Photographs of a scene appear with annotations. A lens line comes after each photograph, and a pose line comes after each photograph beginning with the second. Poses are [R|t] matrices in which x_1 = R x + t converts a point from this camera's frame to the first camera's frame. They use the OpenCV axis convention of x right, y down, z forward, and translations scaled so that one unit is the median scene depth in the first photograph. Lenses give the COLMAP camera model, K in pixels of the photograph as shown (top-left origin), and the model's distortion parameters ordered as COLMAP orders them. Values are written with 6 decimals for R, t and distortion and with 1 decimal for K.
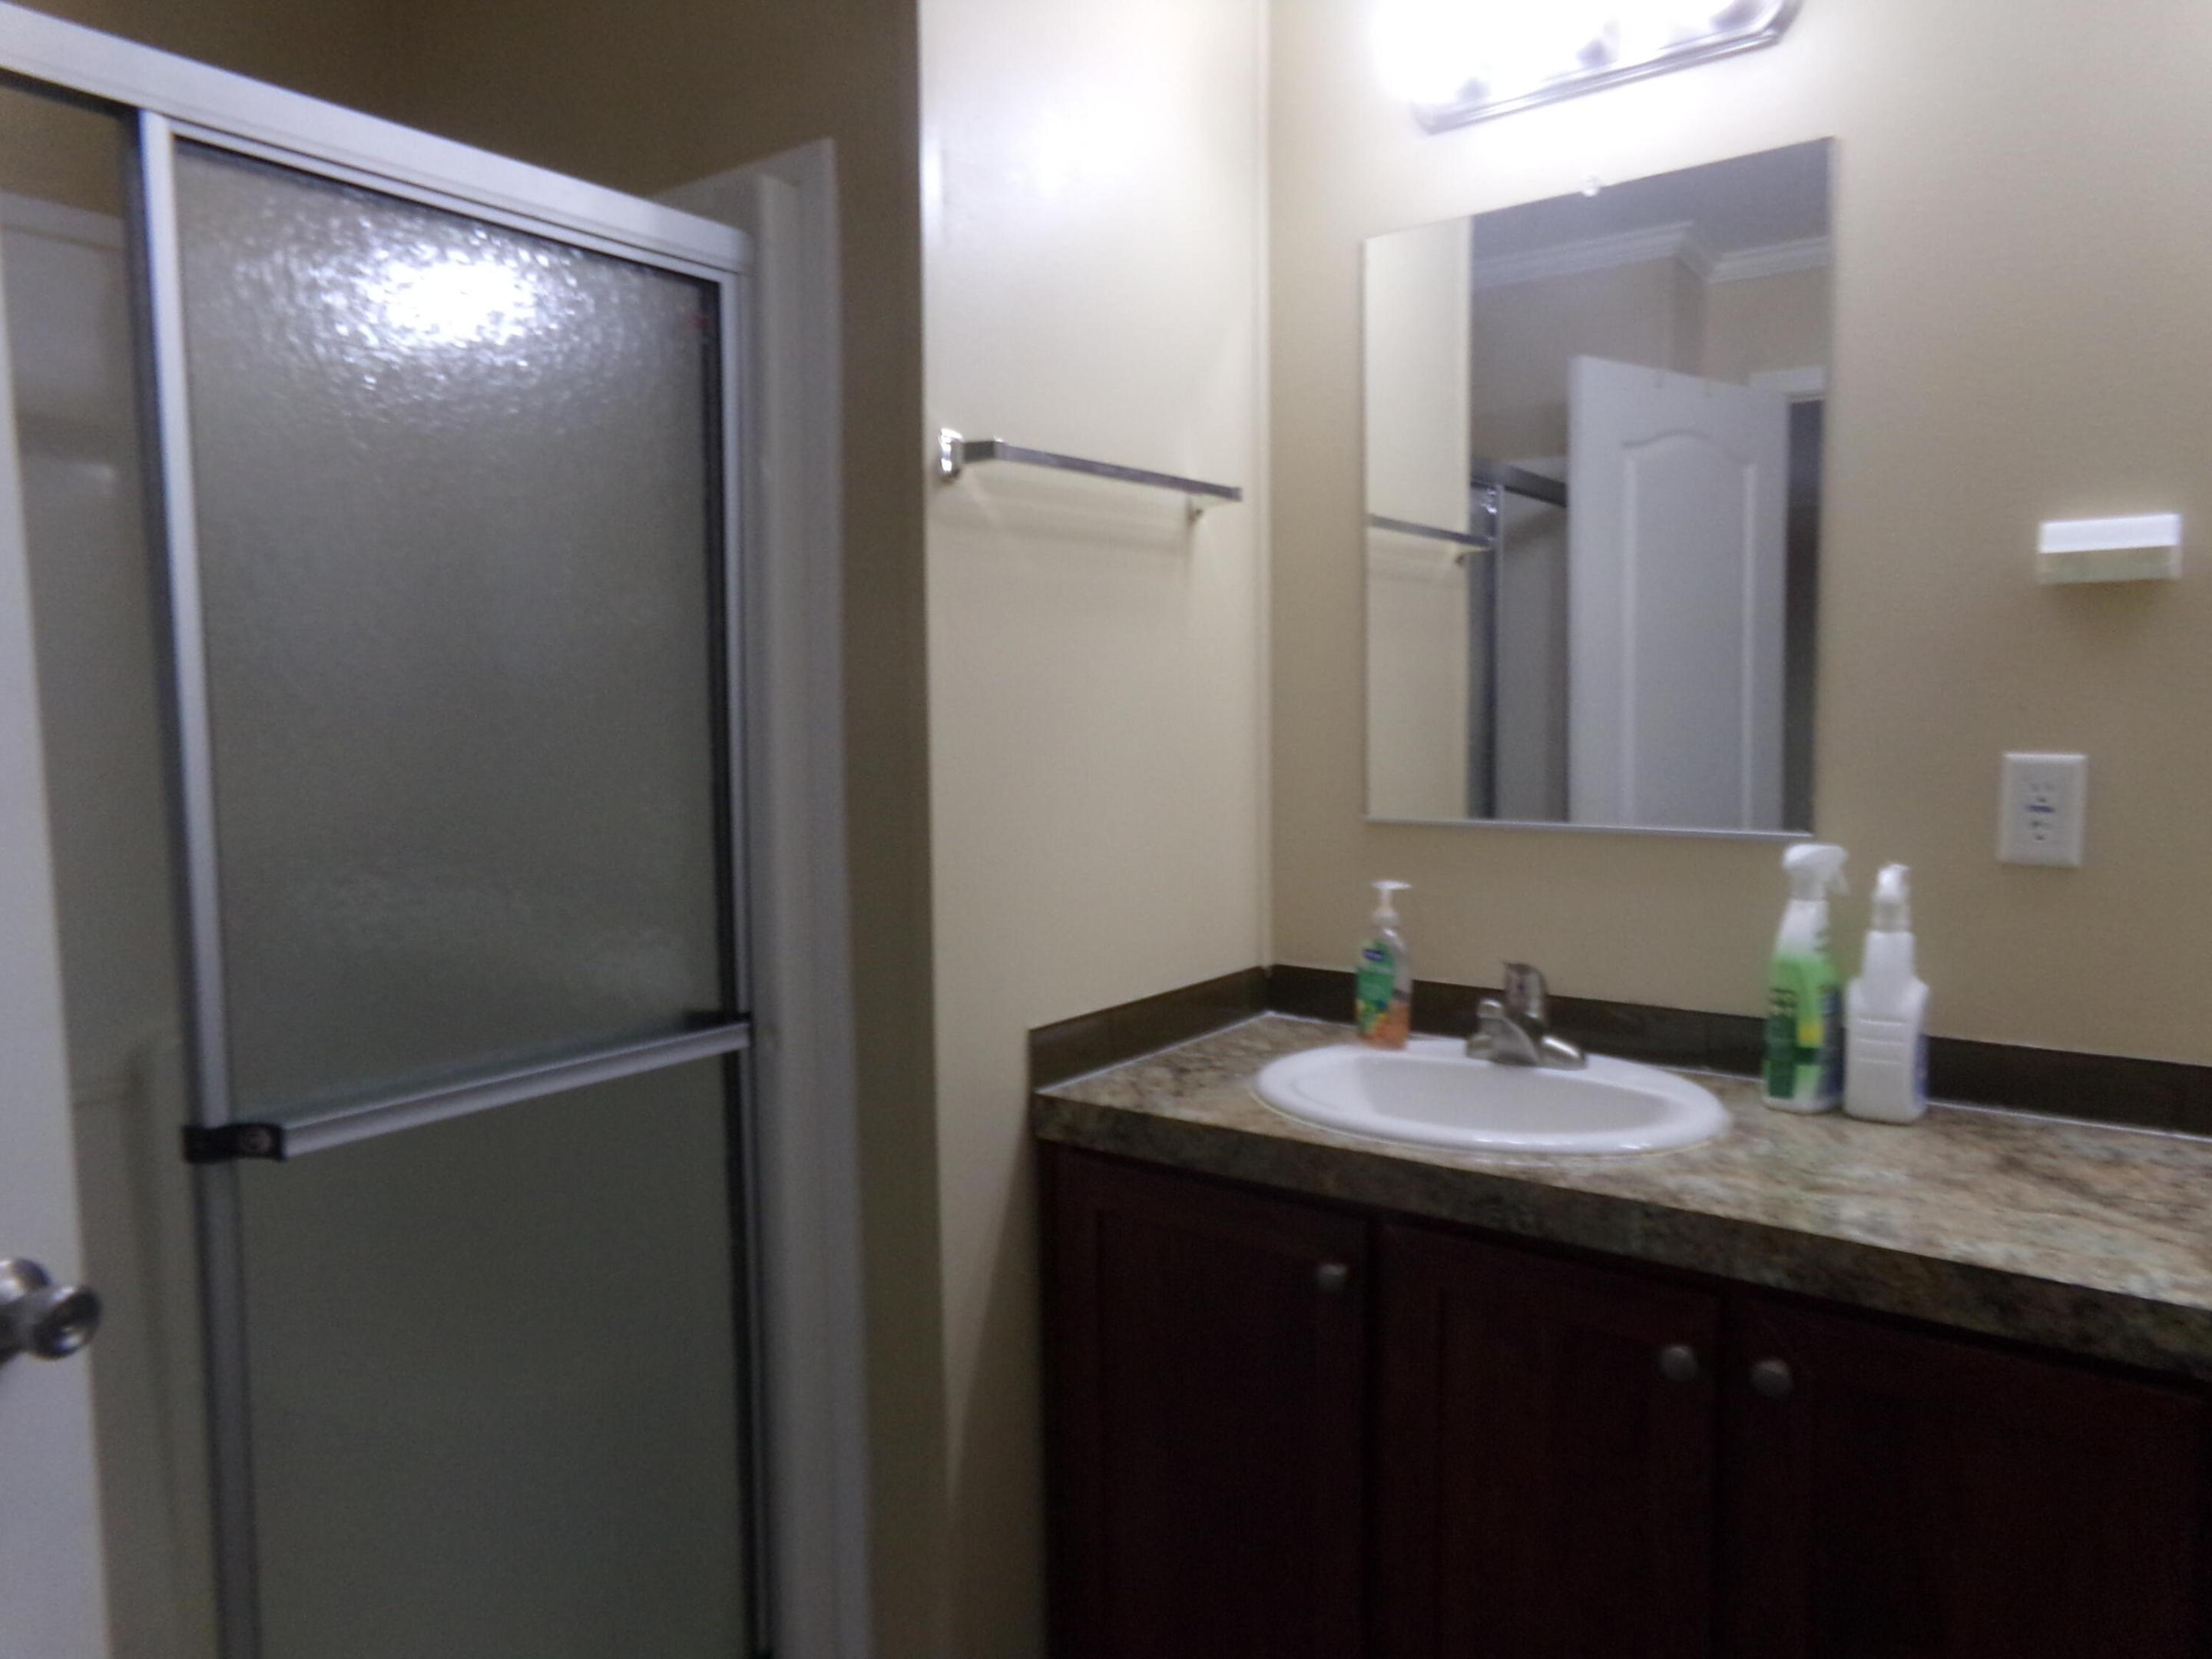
lens RADIAL K [[1457.1, 0, 1106.0], [0, 1457.1, 829.5], [0, 0, 1]] dist [-0.026903, 0.004172]
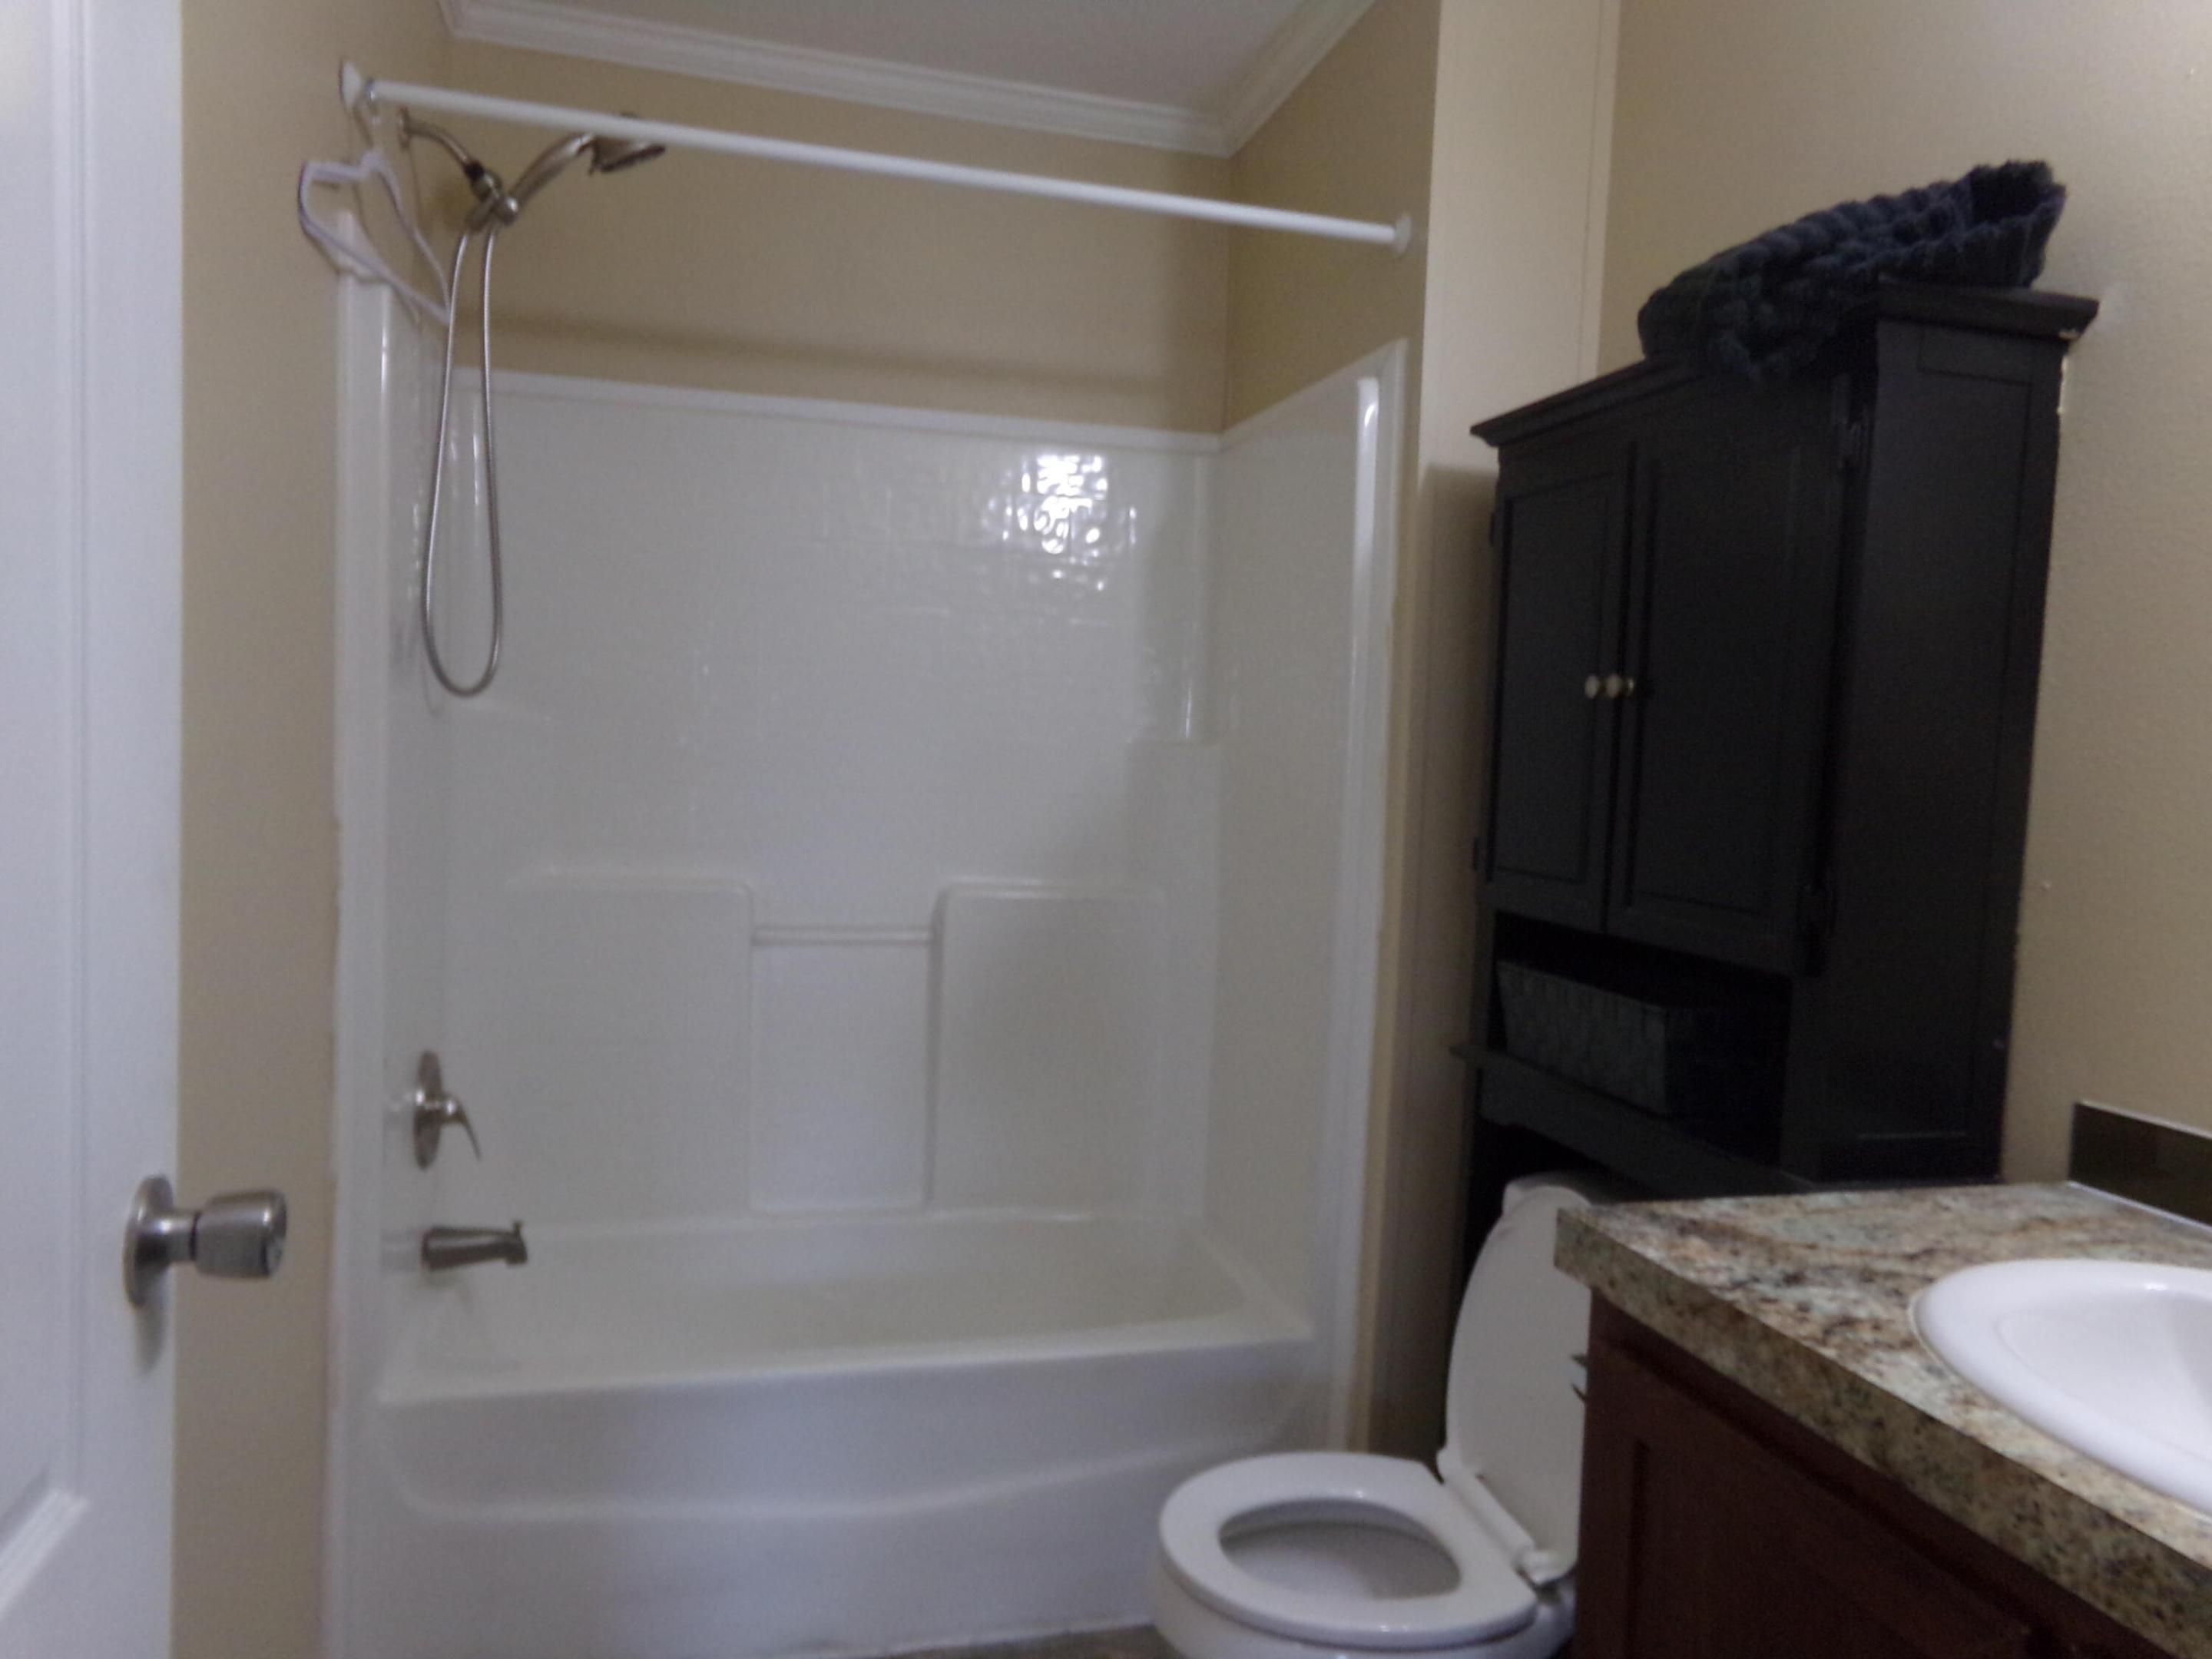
lens RADIAL K [[1523.0, 0, 1106.0], [0, 1523.0, 829.5], [0, 0, 1]] dist [-0.004192, 0.008608]
pose [[-0.595747, 0.034384, -0.802436, 1.318887], [-0.101761, 0.987800, 0.117877, -0.045457], [0.796700, 0.151882, -0.584980, 0.850988]]
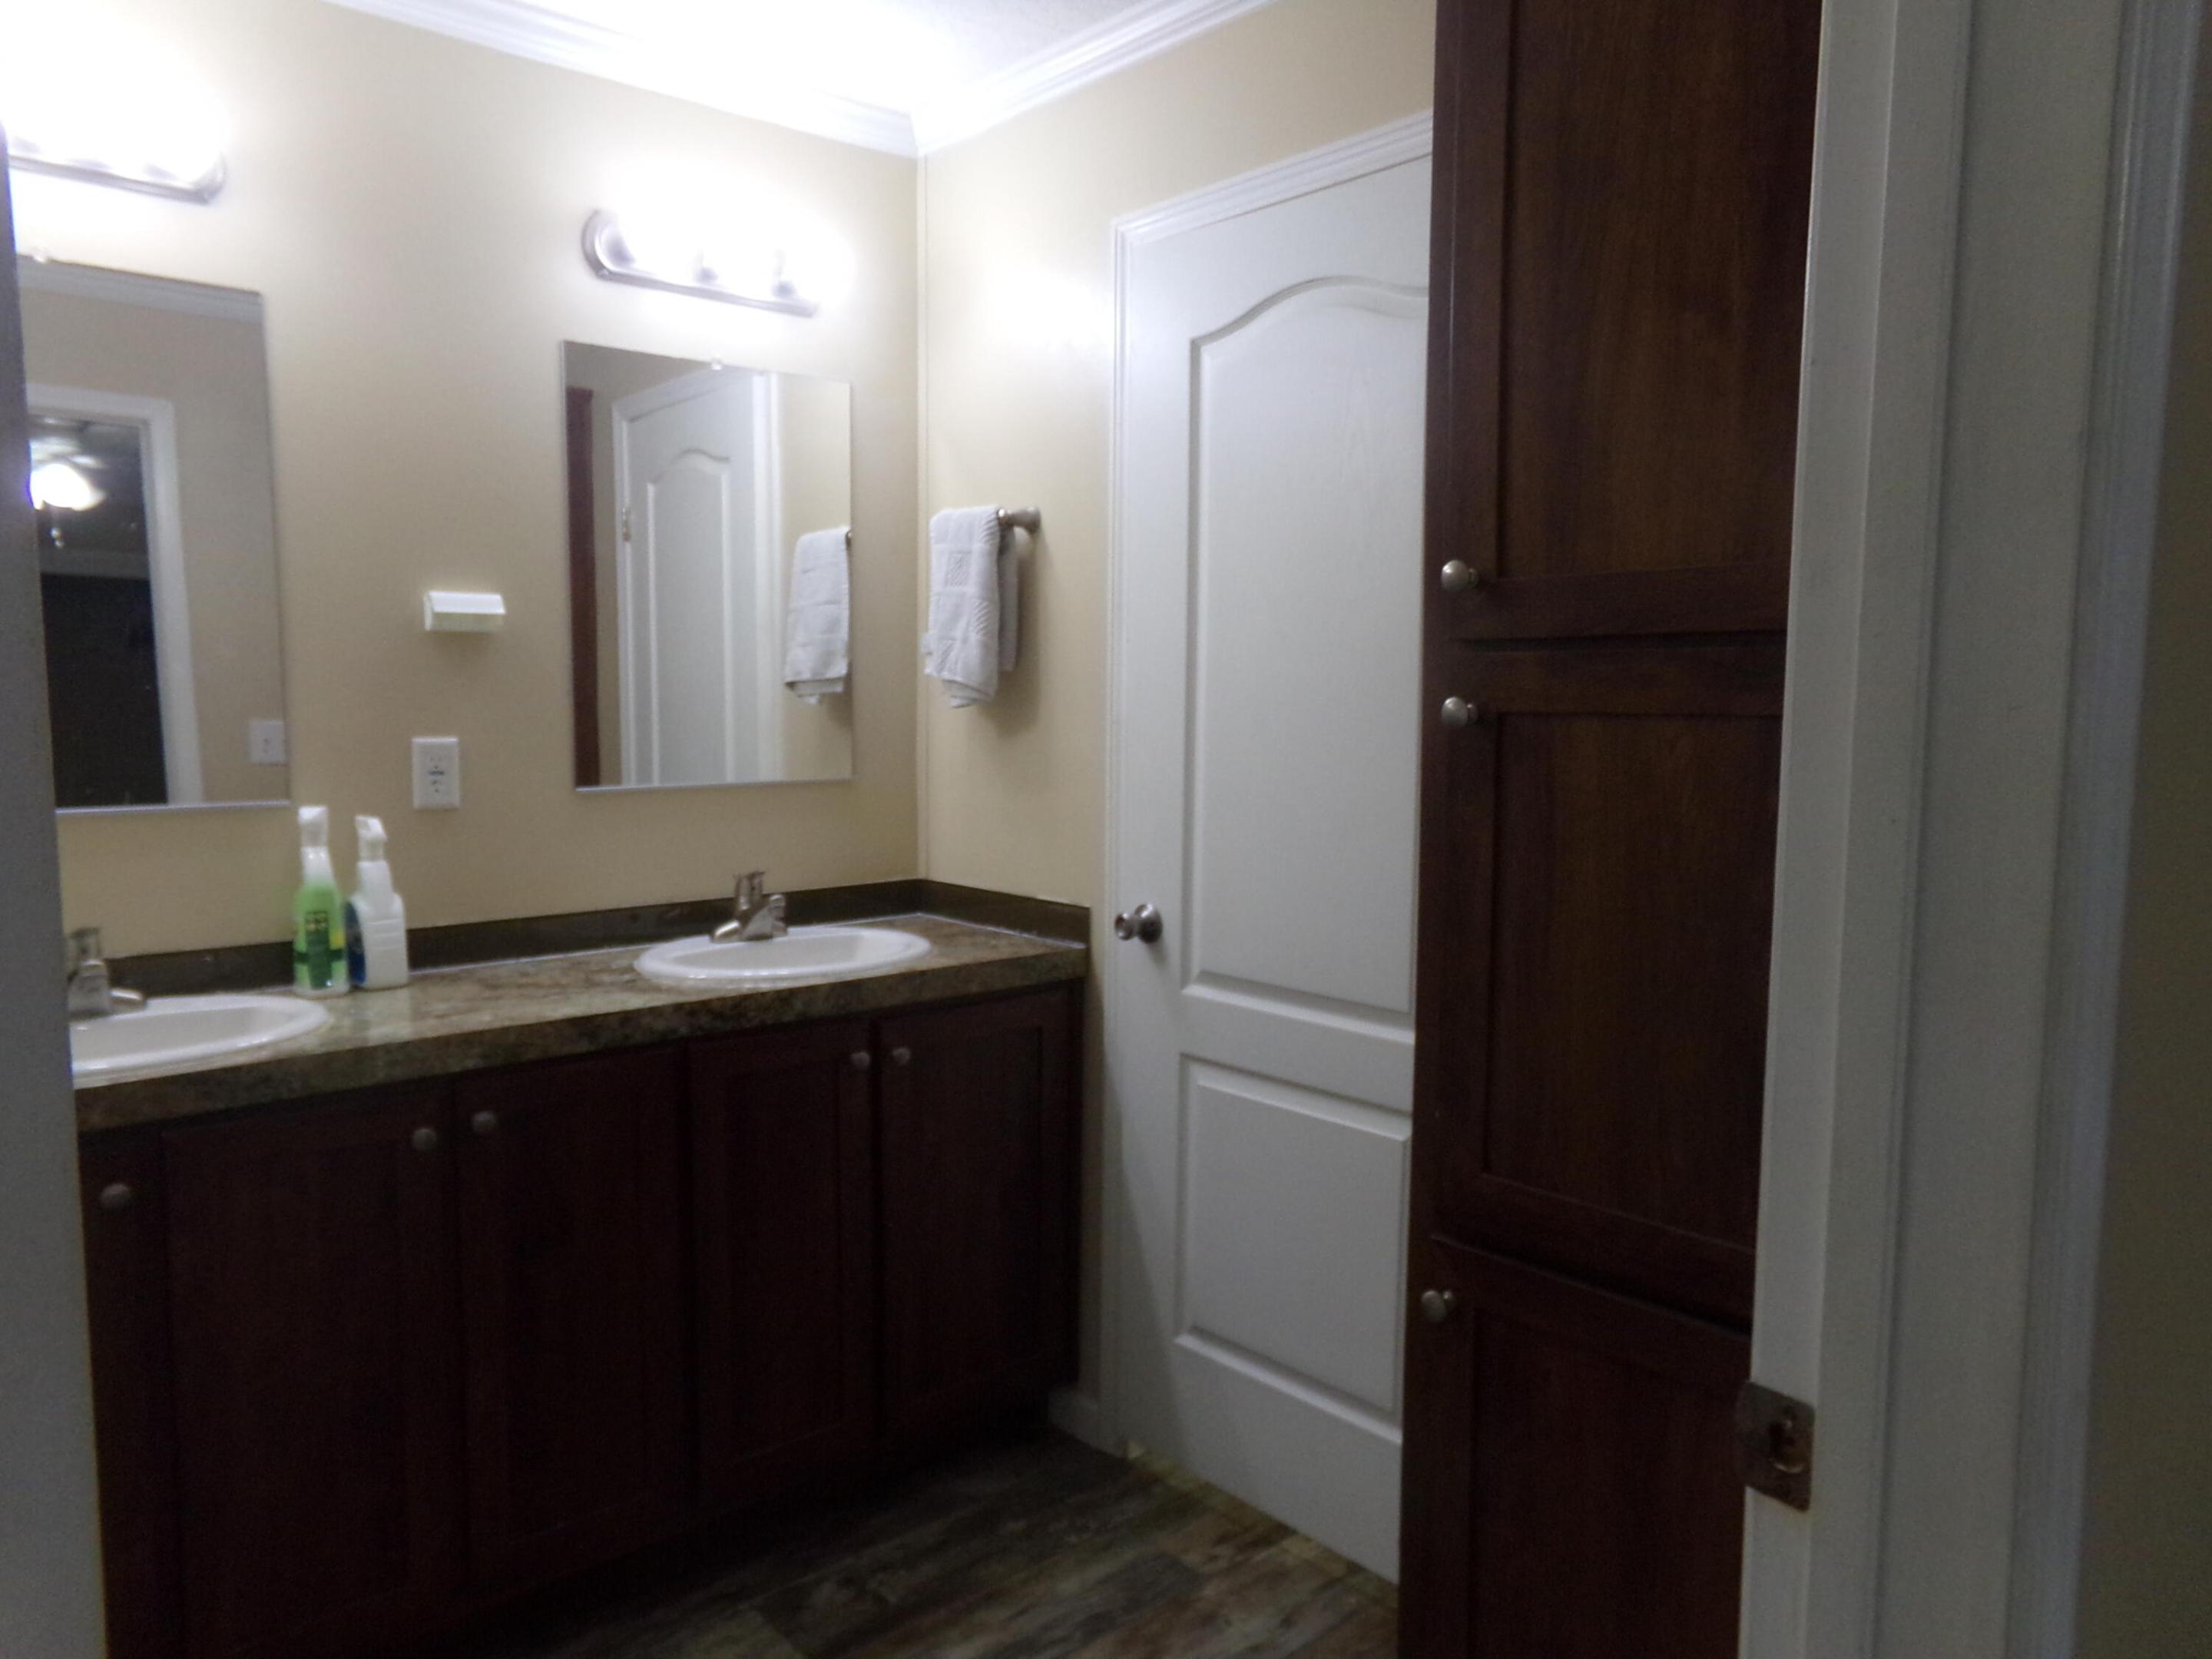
lens RADIAL K [[1529.7, 0, 1103.0], [0, 1529.7, 820.3], [0, 0, 1]] dist [-0.072277, 0.101079]
pose [[0.194012, -0.075246, 0.978109, -0.840784], [0.073647, 0.995357, 0.061965, -0.011816], [-0.978231, 0.060013, 0.198653, -0.037977]]
